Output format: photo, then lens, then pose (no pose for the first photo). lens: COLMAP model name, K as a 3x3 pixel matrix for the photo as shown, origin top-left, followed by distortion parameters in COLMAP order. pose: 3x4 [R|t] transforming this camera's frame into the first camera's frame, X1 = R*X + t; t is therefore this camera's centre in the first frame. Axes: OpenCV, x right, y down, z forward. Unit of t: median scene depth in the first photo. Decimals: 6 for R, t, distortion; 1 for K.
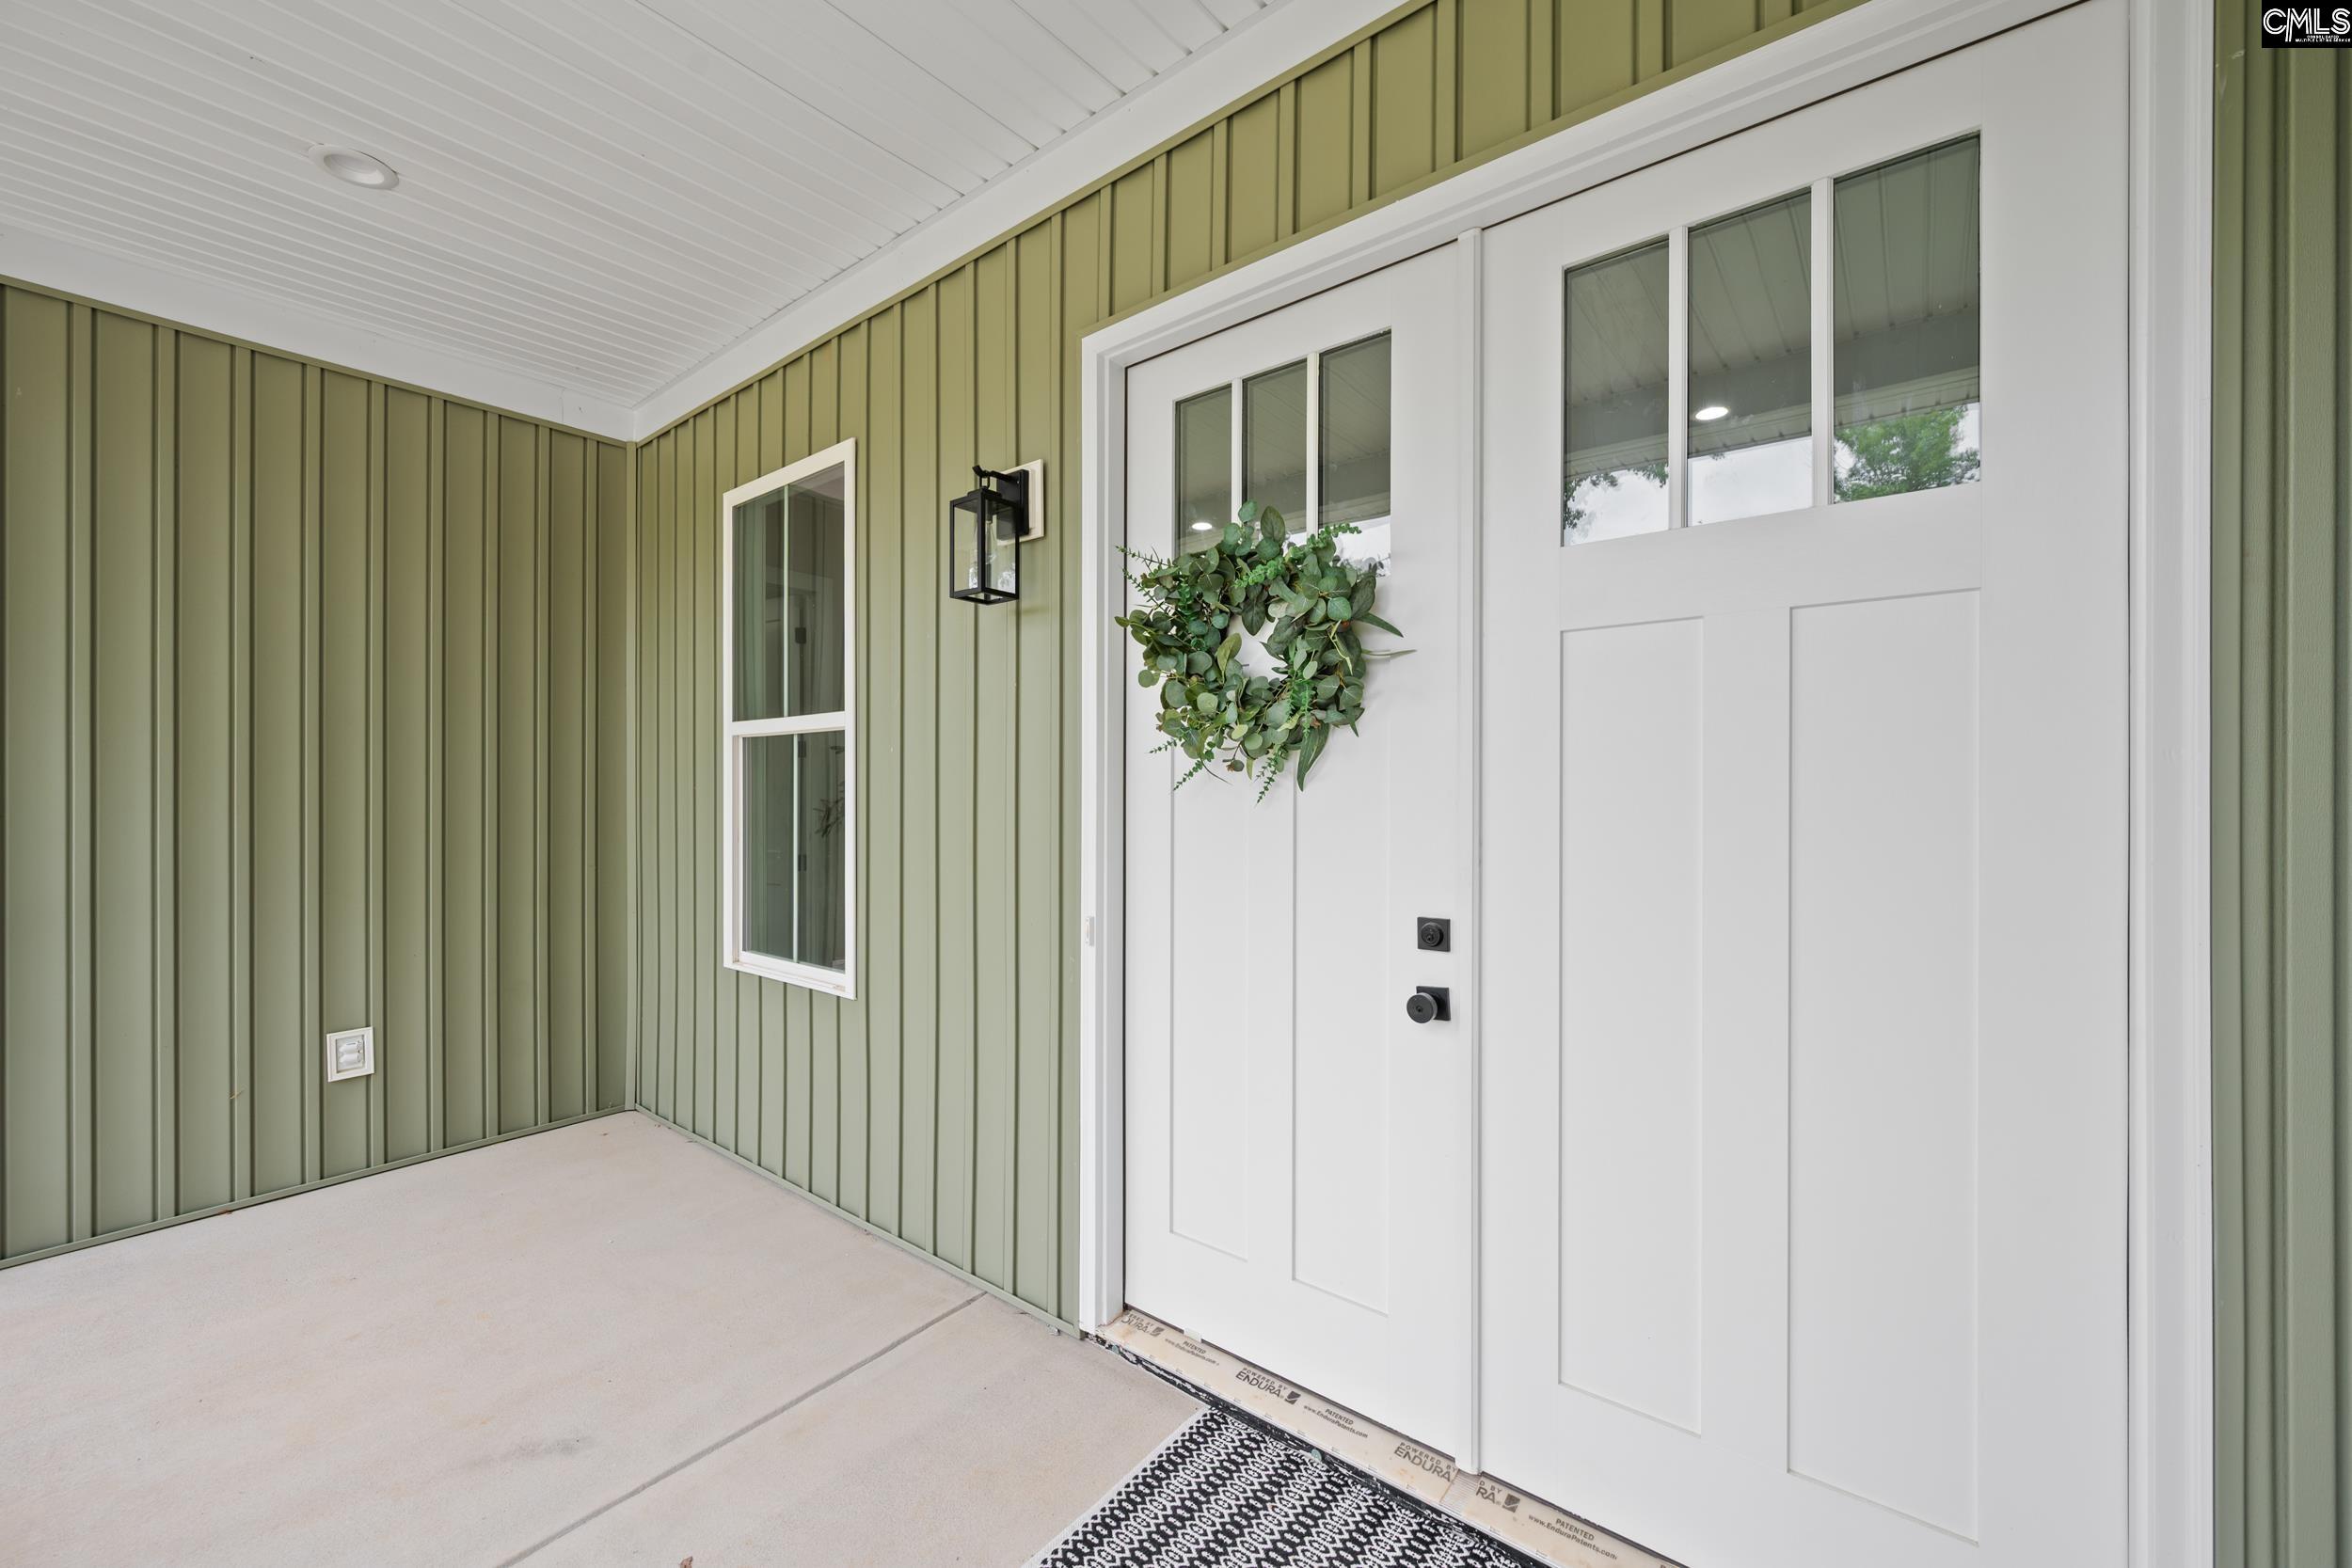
lens RADIAL K [[930.2, 0, 1184.7], [0, 930.2, 793.7], [0, 0, 1]] dist [-0.000561, -0.000059]
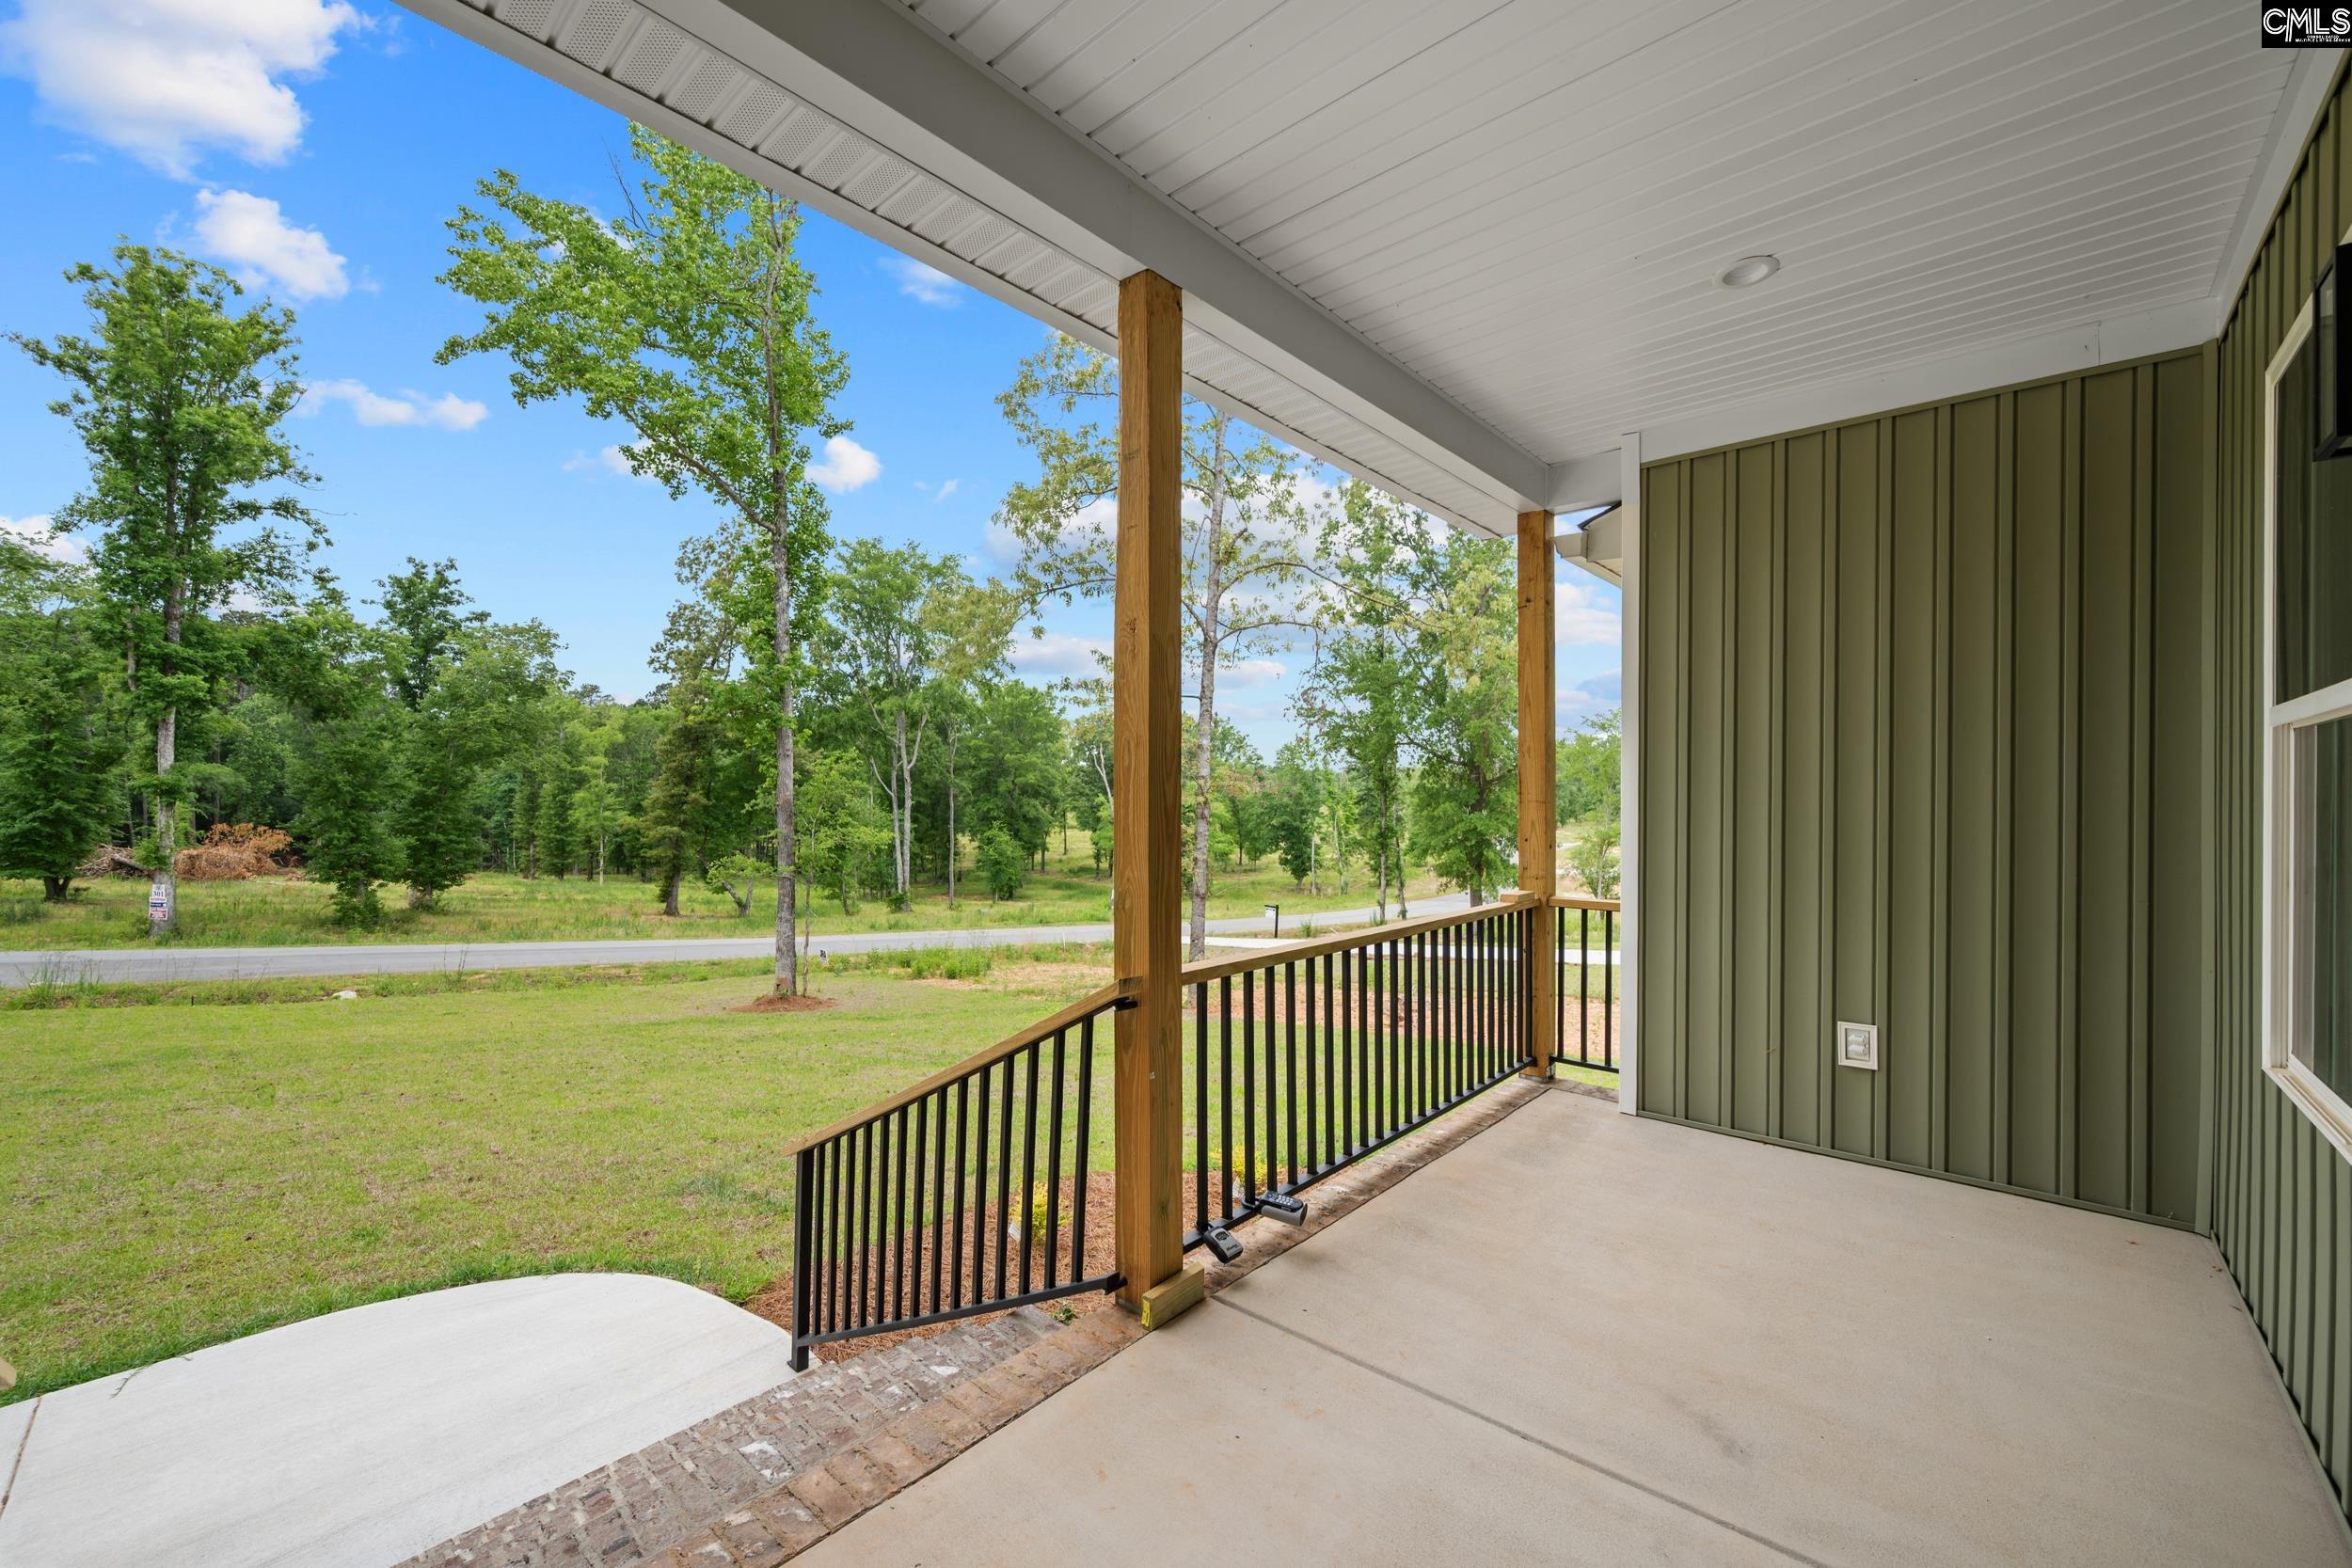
lens RADIAL K [[930.2, 0, 1188.4], [0, 930.2, 786.0], [0, 0, 1]] dist [-0.000561, -0.000059]
pose [[-0.045179, -0.010846, -0.998920, 0.221298], [-0.012211, 0.999872, -0.010304, -0.002006], [0.998904, 0.011732, -0.045306, 0.255209]]
